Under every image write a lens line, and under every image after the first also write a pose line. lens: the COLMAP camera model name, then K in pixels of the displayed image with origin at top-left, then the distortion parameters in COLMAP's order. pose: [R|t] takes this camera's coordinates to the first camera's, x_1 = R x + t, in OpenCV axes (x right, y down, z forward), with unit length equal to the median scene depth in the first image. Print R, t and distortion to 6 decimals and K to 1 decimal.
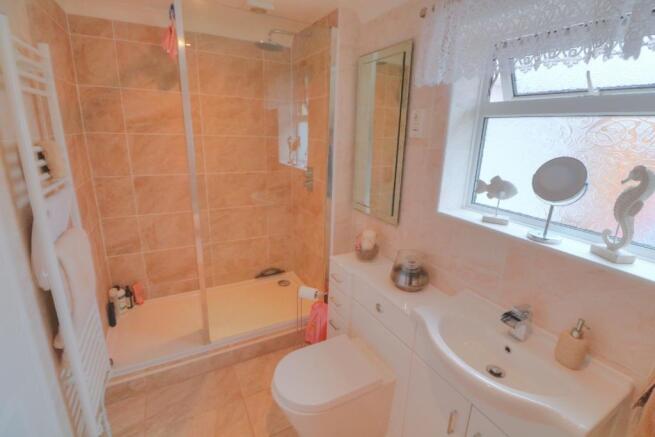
lens RADIAL K [[302.7, 0, 328.9], [0, 302.7, 218.9], [0, 0, 1]] dist [-0.020705, -0.001415]
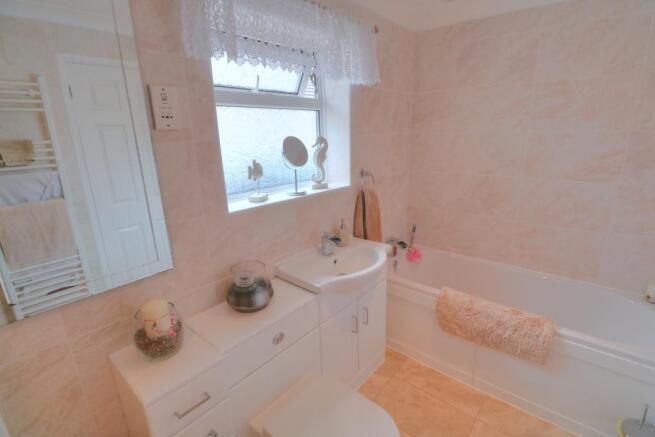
lens RADIAL K [[302.7, 0, 327.7], [0, 302.7, 214.9], [0, 0, 1]] dist [-0.020705, -0.001415]
pose [[-0.370872, -0.286260, 0.883464, -0.684545], [0.247681, 0.886362, 0.391174, -0.386026], [-0.895047, 0.363892, -0.257825, 1.305906]]
